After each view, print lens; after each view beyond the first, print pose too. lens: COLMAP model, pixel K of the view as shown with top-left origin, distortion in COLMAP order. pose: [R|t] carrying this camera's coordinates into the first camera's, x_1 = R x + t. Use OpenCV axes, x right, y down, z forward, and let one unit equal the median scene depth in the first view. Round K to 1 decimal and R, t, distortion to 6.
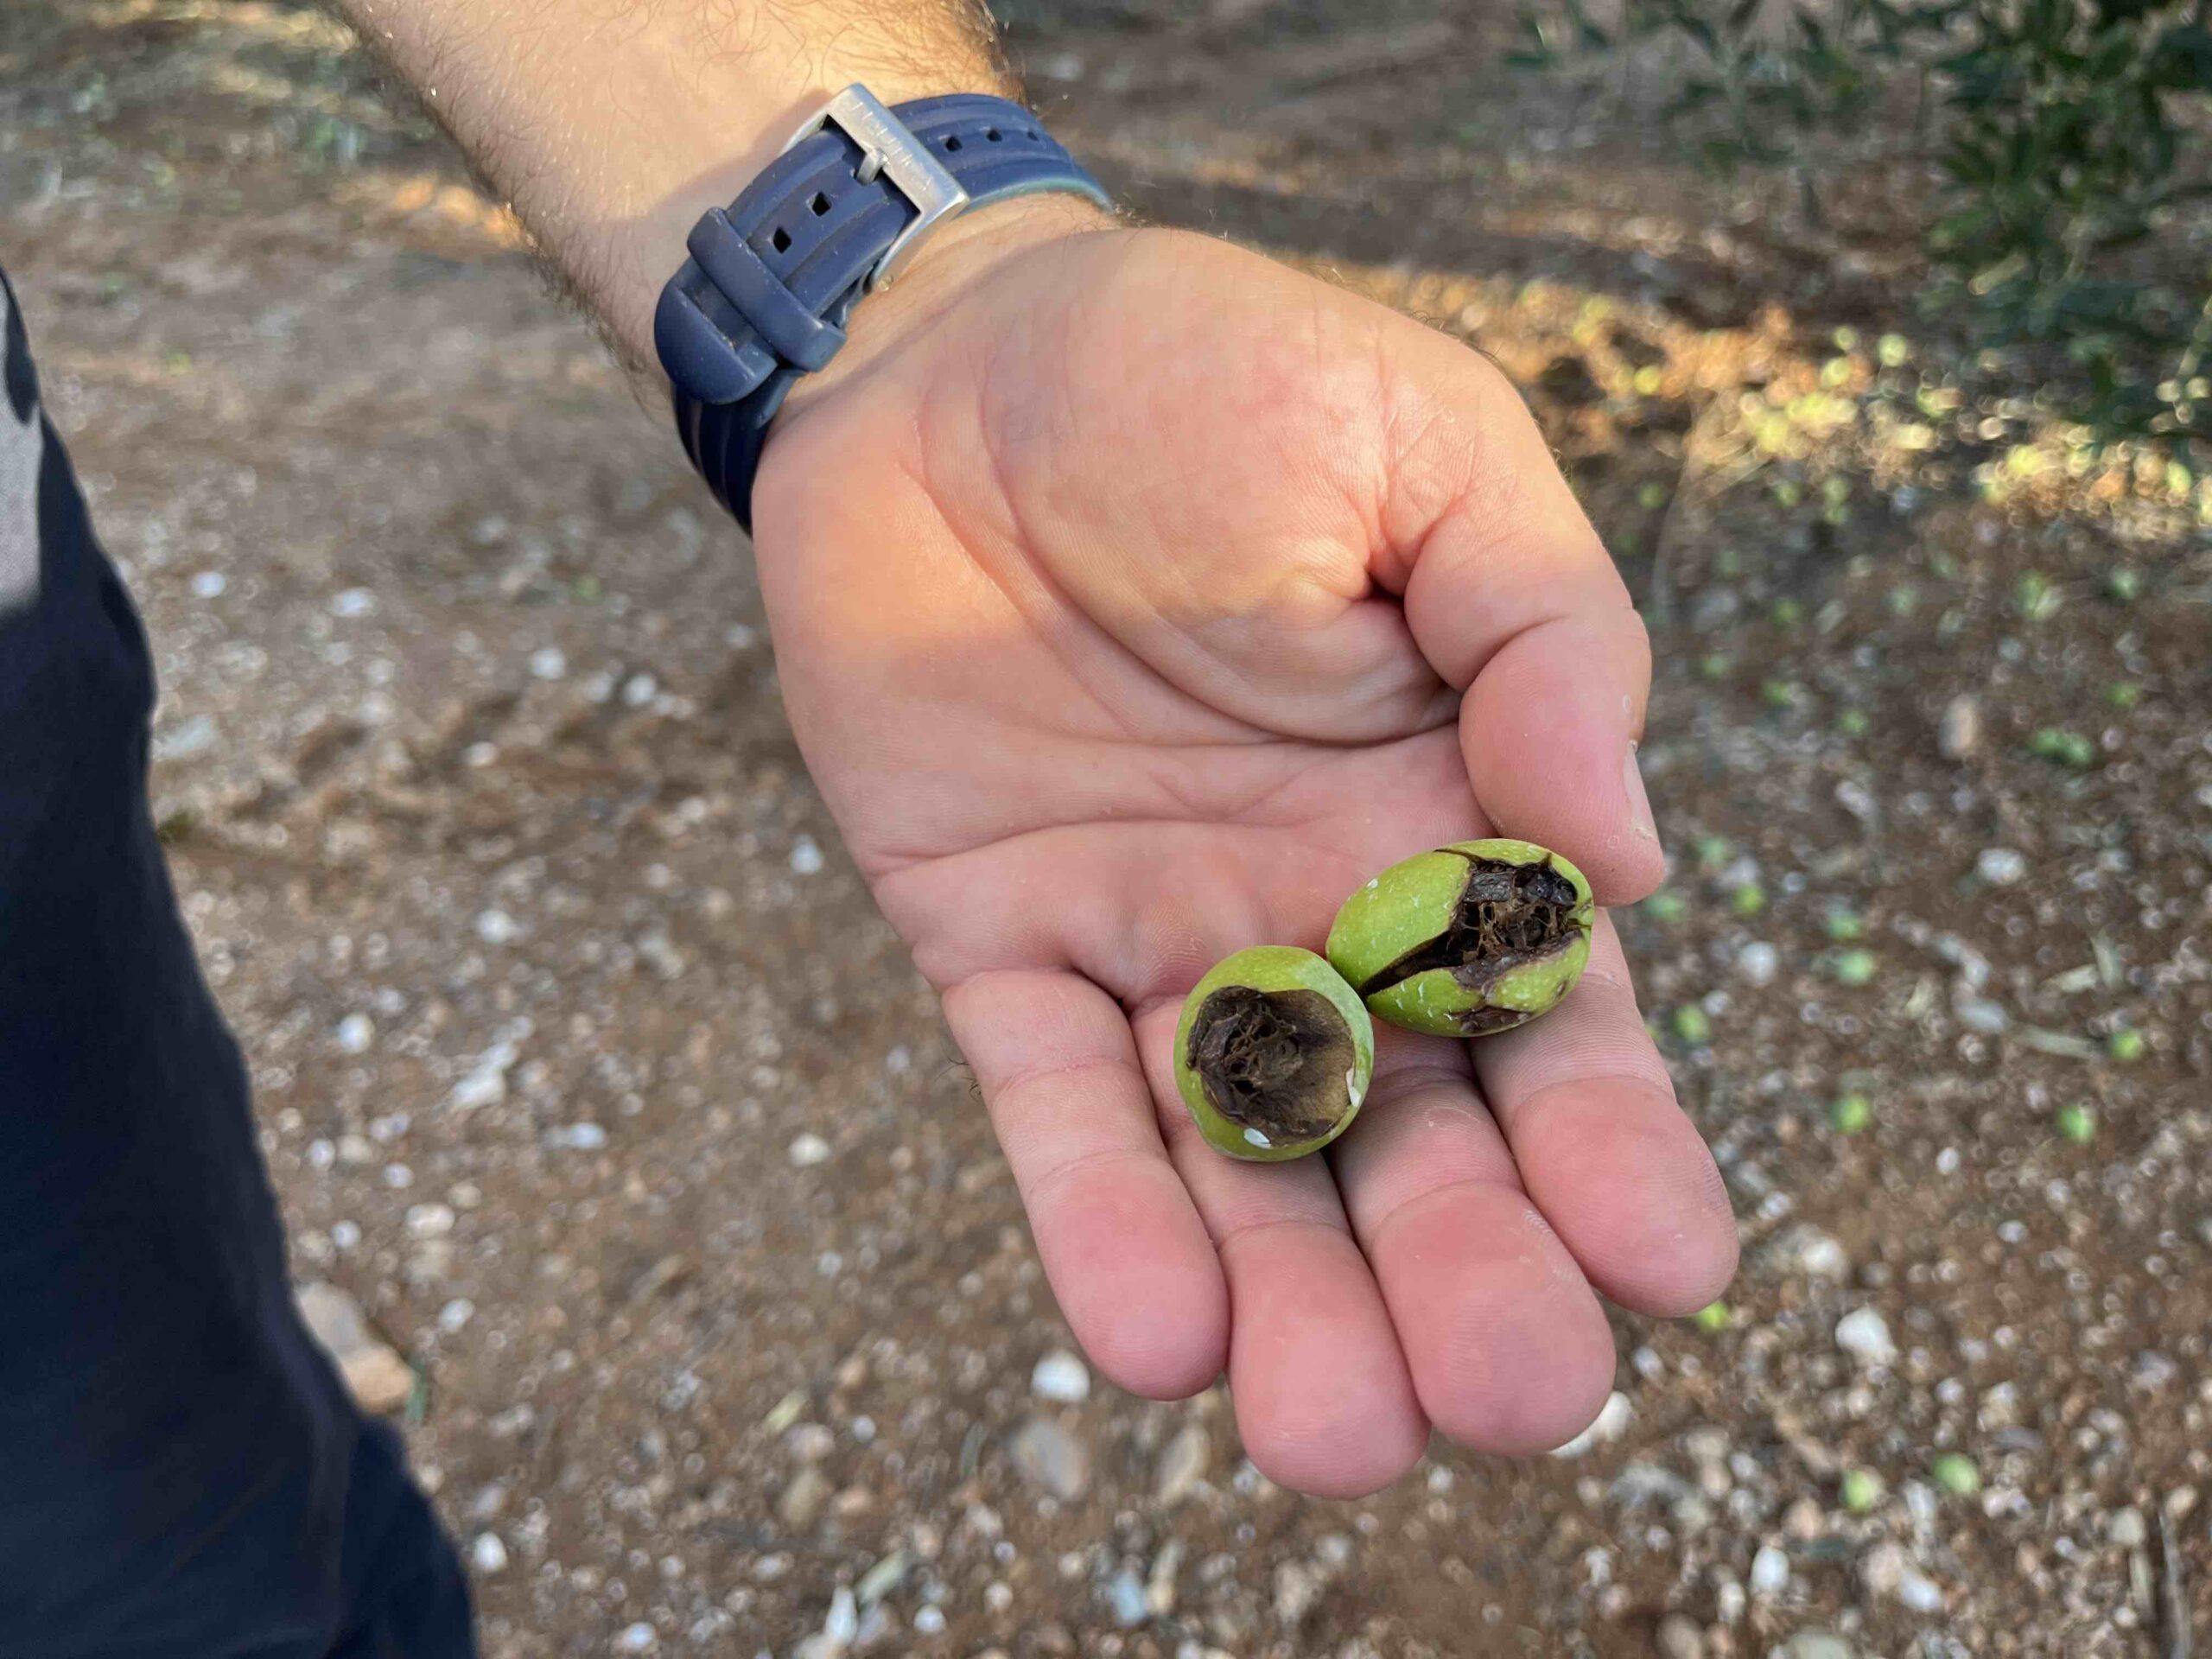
lens RADIAL K [[1645.9, 0, 1117.9], [0, 1645.9, 843.0], [0, 0, 1]] dist [0.044242, -0.076659]
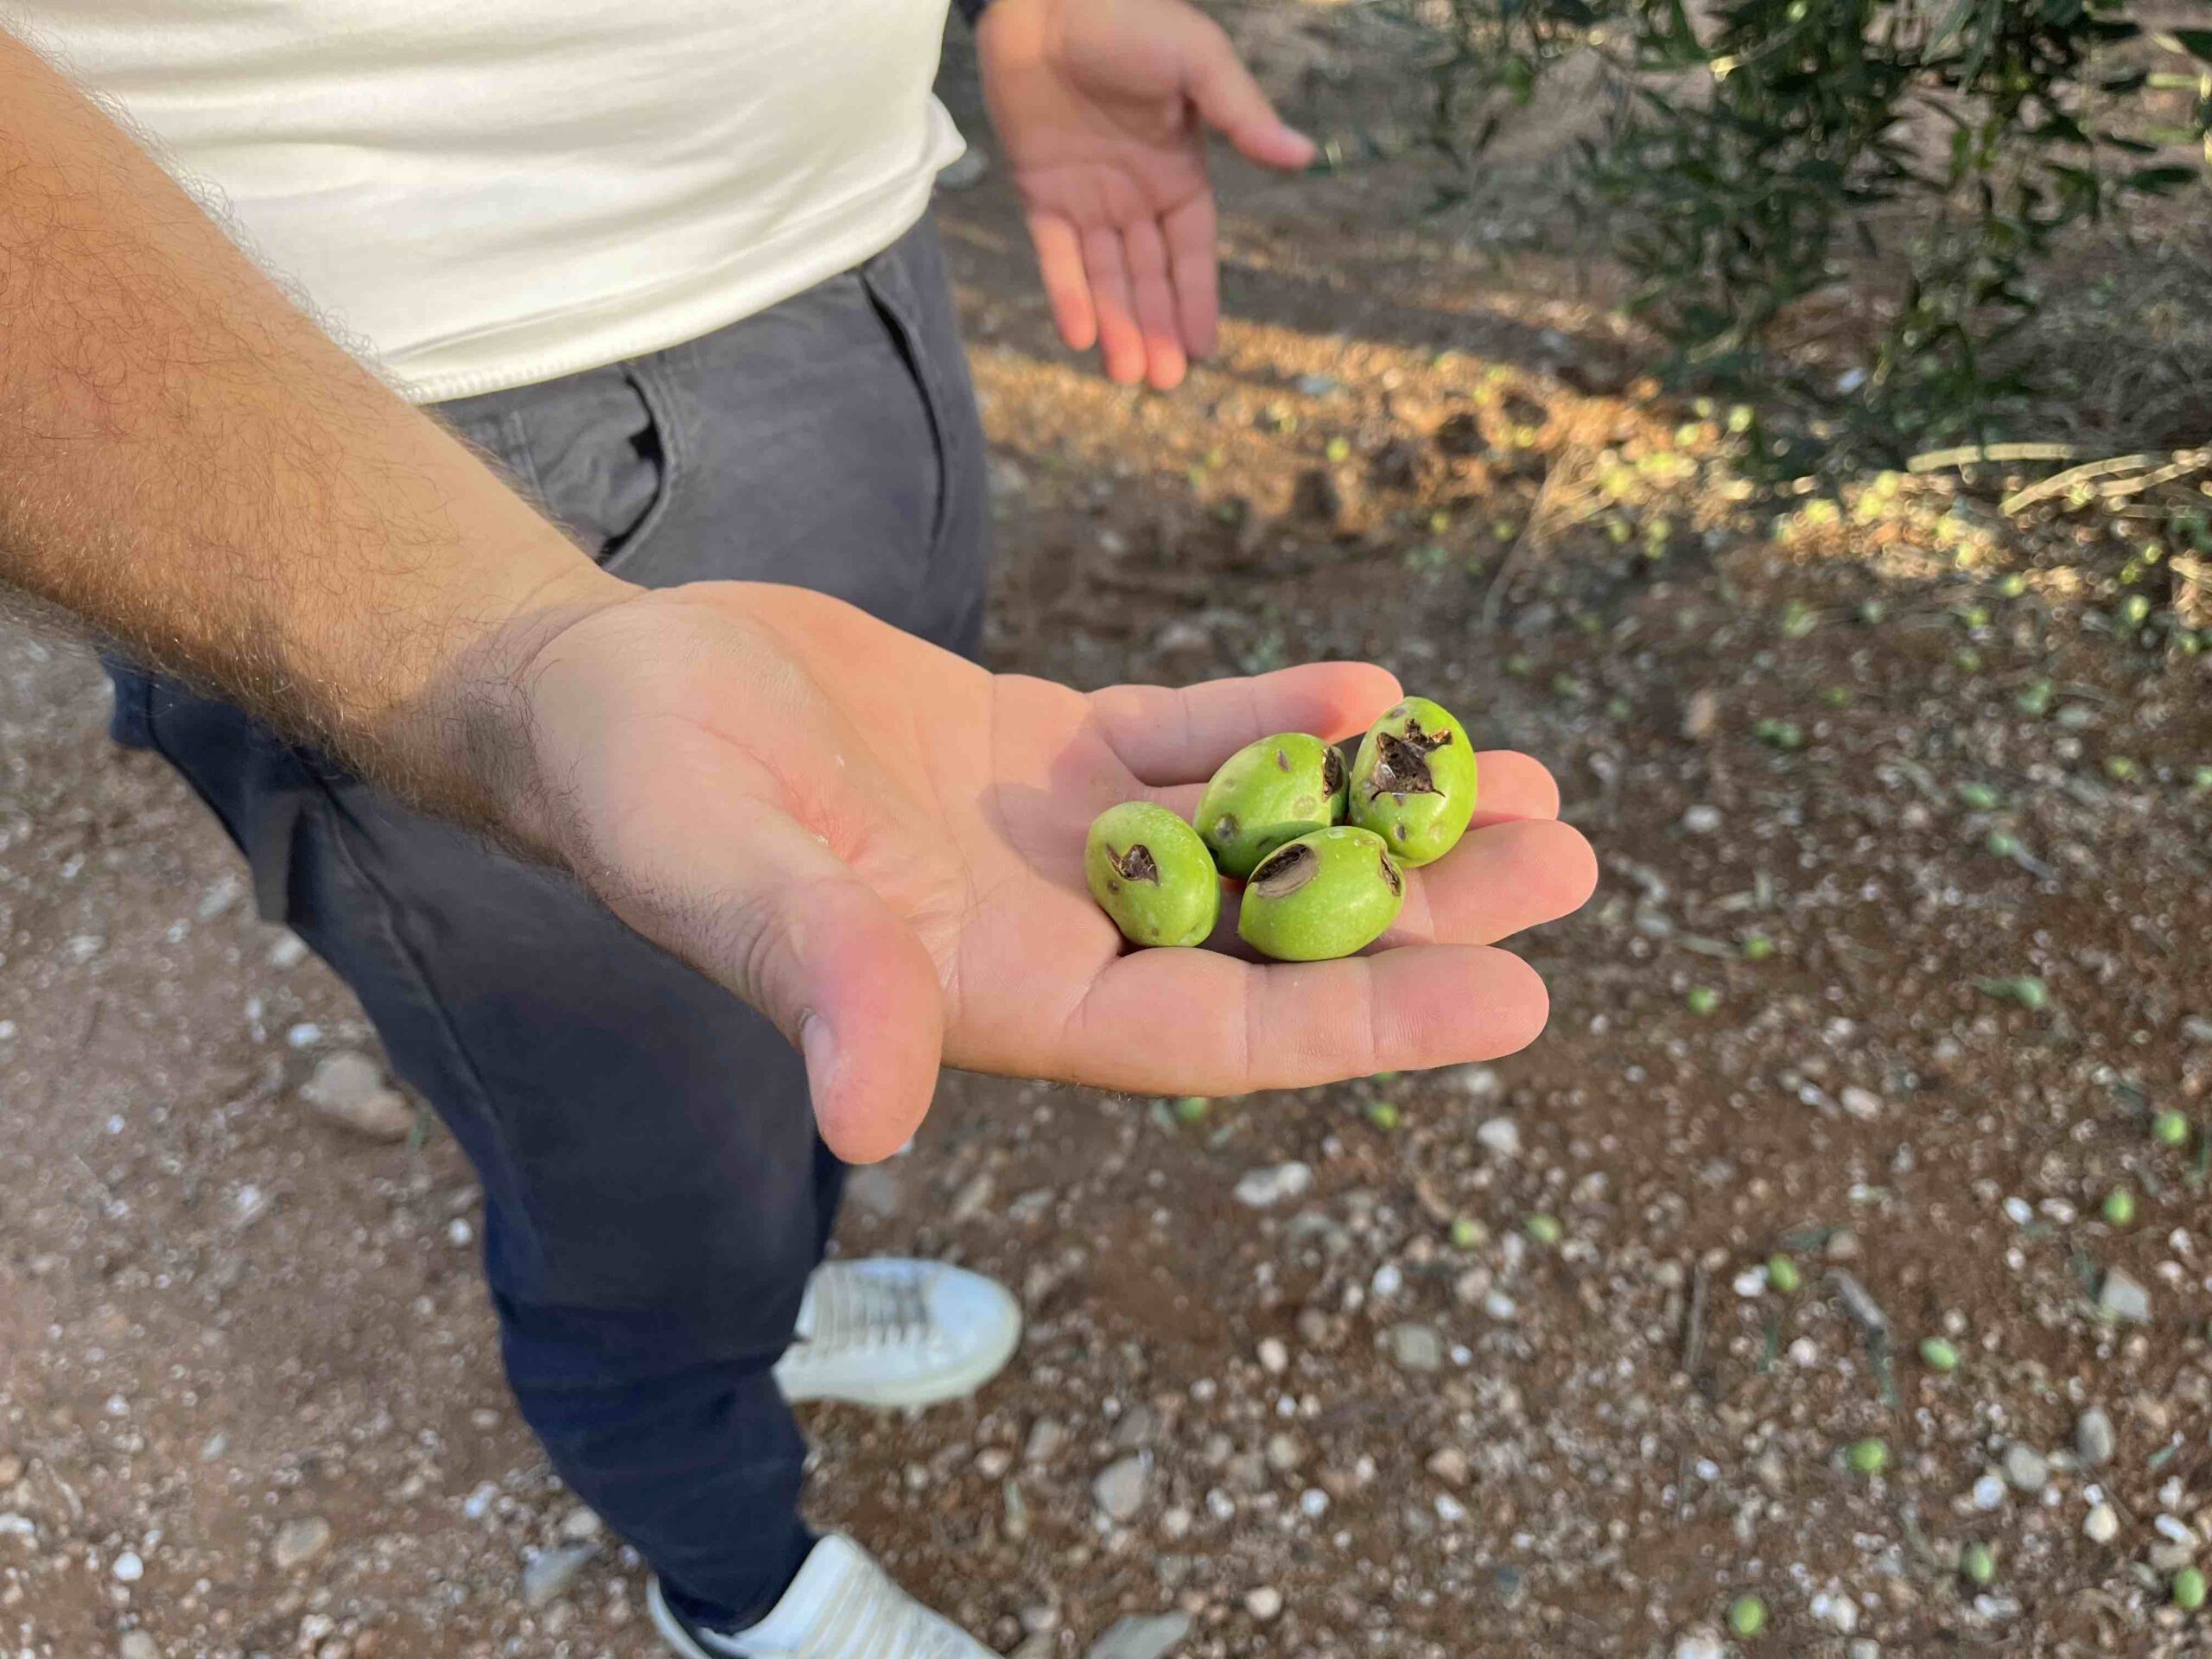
lens RADIAL K [[1645.9, 0, 1104.1], [0, 1645.9, 809.5], [0, 0, 1]] dist [0.044242, -0.076659]
pose [[0.998060, 0.045260, -0.042751, 0.150084], [-0.047498, 0.997471, -0.052872, 0.101711], [0.040249, 0.054800, 0.997686, -0.276562]]
